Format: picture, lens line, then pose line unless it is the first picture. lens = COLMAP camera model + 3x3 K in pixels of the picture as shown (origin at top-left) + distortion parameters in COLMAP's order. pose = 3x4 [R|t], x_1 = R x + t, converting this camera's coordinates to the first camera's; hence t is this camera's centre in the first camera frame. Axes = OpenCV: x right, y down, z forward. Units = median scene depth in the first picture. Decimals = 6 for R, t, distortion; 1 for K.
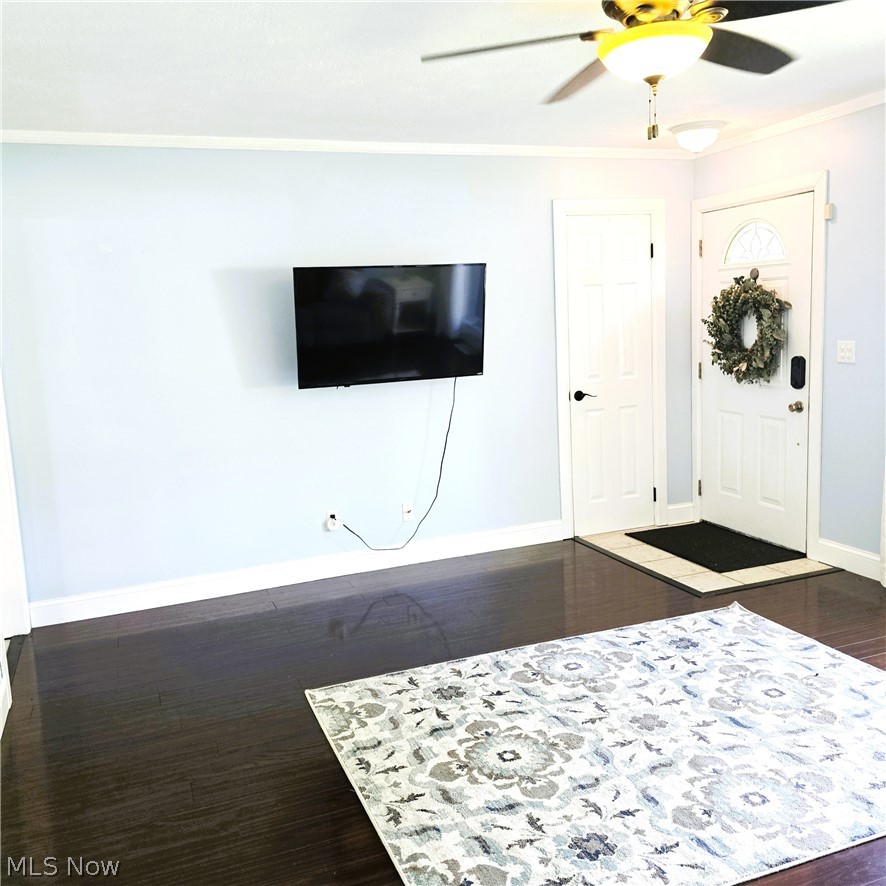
lens RADIAL K [[815.9, 0, 443.0], [0, 815.9, 443.0], [0, 0, 1]] dist [0.079012, -0.011530]
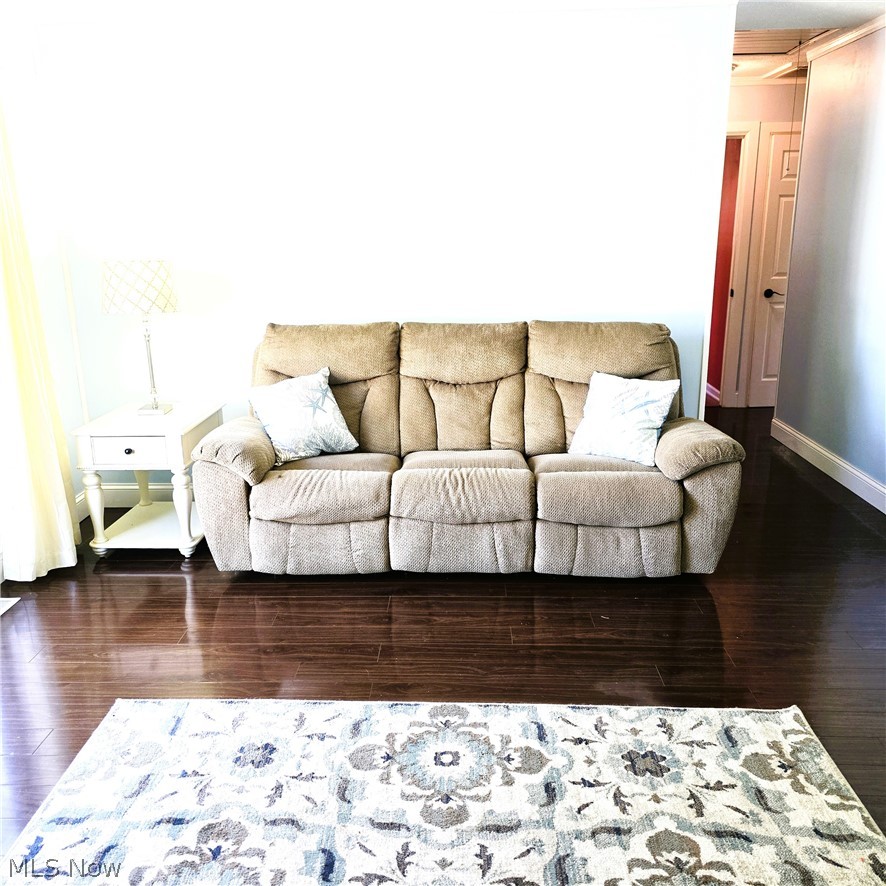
lens RADIAL K [[815.9, 0, 443.0], [0, 815.9, 443.0], [0, 0, 1]] dist [0.079012, -0.011530]
pose [[-0.918967, -0.063546, 0.389180, 0.036194], [0.099726, 0.917397, 0.385276, -0.273046], [-0.381516, 0.392867, -0.836721, 1.699127]]
